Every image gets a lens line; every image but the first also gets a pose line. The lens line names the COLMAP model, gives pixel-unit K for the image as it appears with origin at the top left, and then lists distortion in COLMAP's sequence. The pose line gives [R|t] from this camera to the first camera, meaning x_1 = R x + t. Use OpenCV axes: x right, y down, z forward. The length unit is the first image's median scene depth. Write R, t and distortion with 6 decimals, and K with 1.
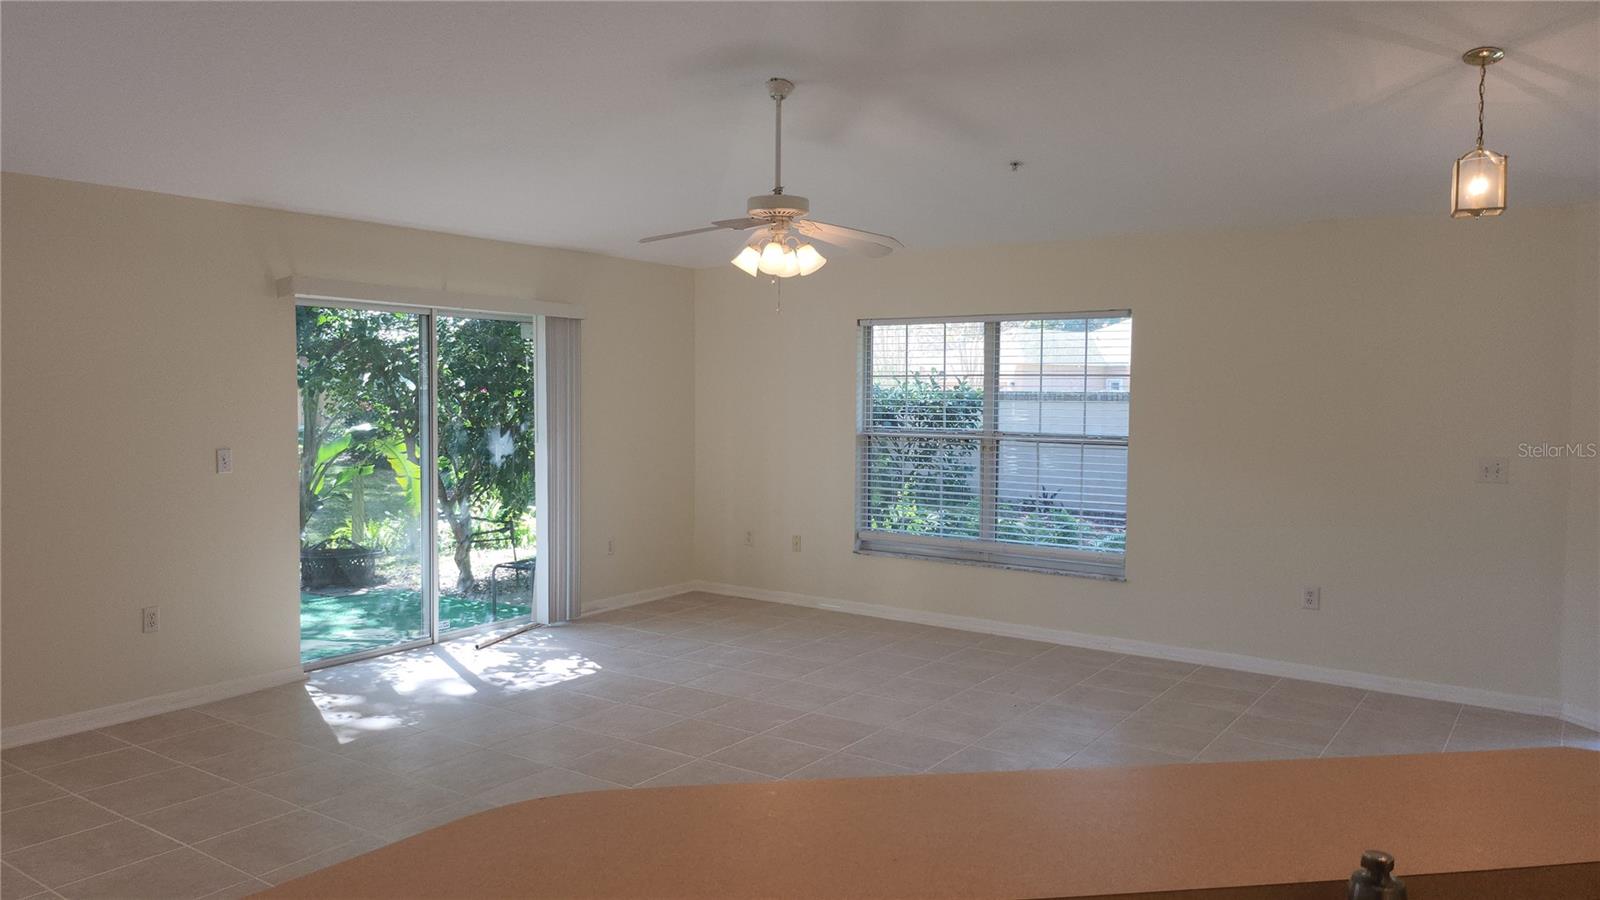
lens RADIAL K [[1124.6, 0, 796.0], [0, 1124.6, 441.3], [0, 0, 1]] dist [0.060652, -0.059798]
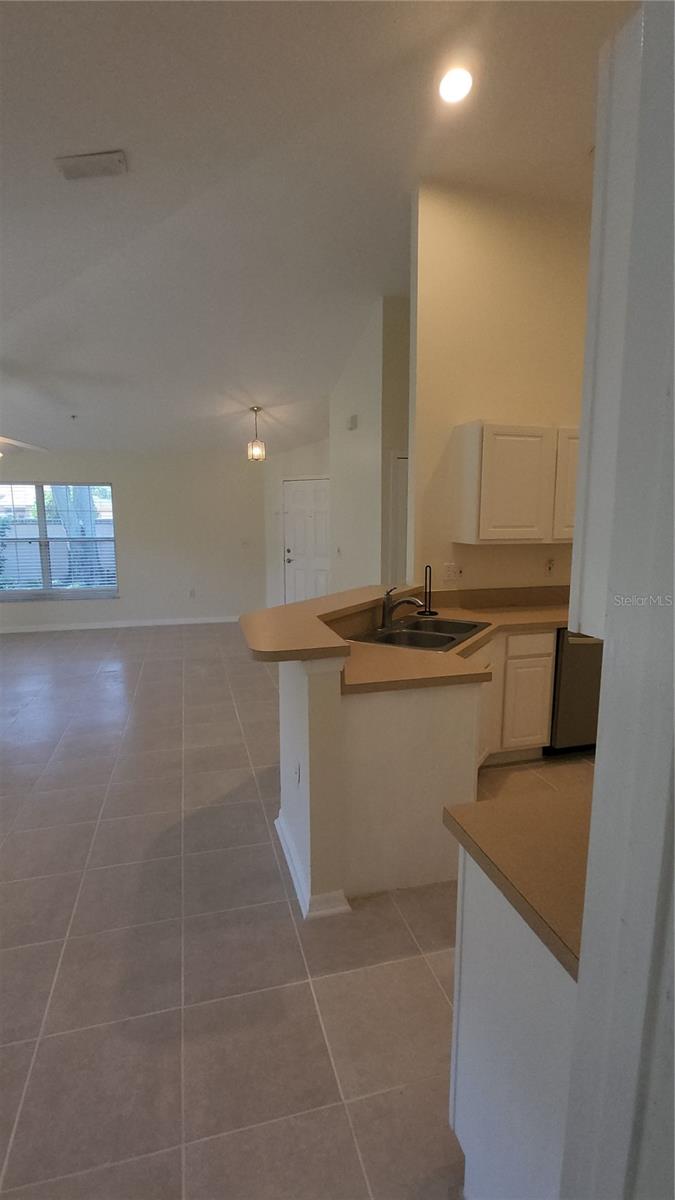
lens RADIAL K [[553.1, 0, 341.8], [0, 553.1, 598.6], [0, 0, 1]] dist [-0.005884, -0.003689]
pose [[0.634676, -0.119443, 0.763492, -0.314091], [0.042945, 0.991908, 0.119478, 0.005525], [-0.771584, -0.043041, 0.634669, -0.113716]]
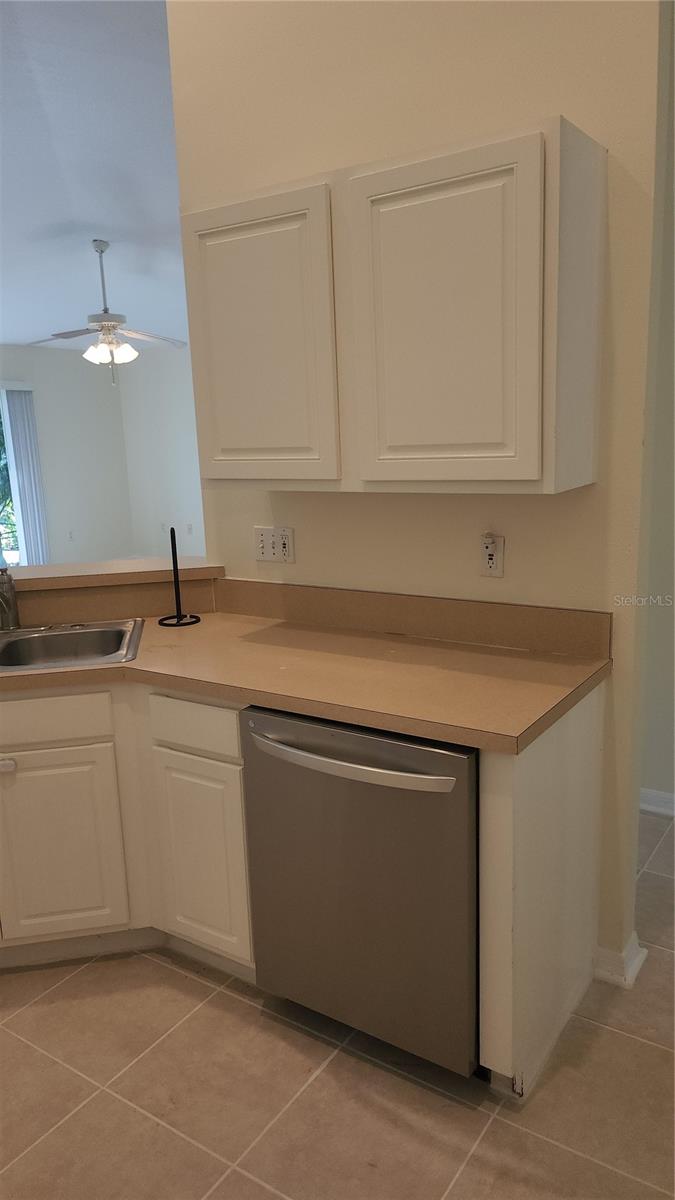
lens RADIAL K [[843.5, 0, 343.9], [0, 843.5, 600.2], [0, 0, 1]] dist [0.060652, -0.059798]
pose [[0.998835, -0.046943, 0.011186, 0.247259], [0.044624, 0.986715, 0.156211, 0.015742], [-0.018370, -0.155529, 0.987660, -0.258419]]
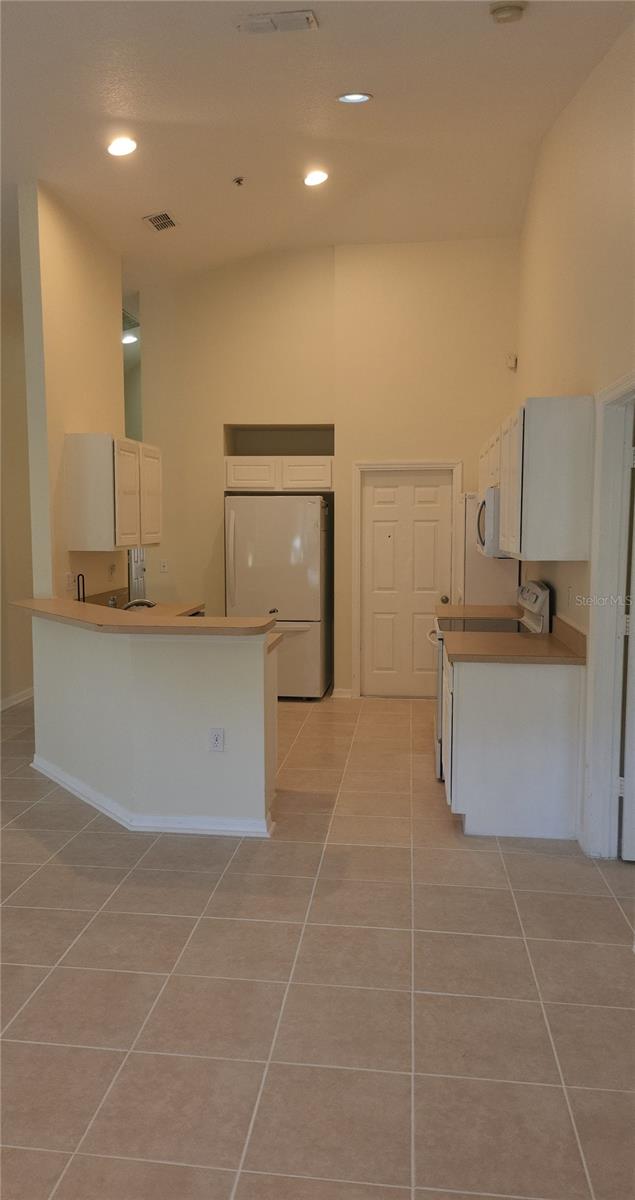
lens RADIAL K [[843.8, 0, 305.0], [0, 843.8, 602.4], [0, 0, 1]] dist [0.041192, -0.000378]
pose [[-0.459409, -0.083700, 0.884273, -0.663077], [0.045373, 0.992039, 0.117473, -0.017083], [-0.887065, 0.094091, -0.451954, 0.352340]]
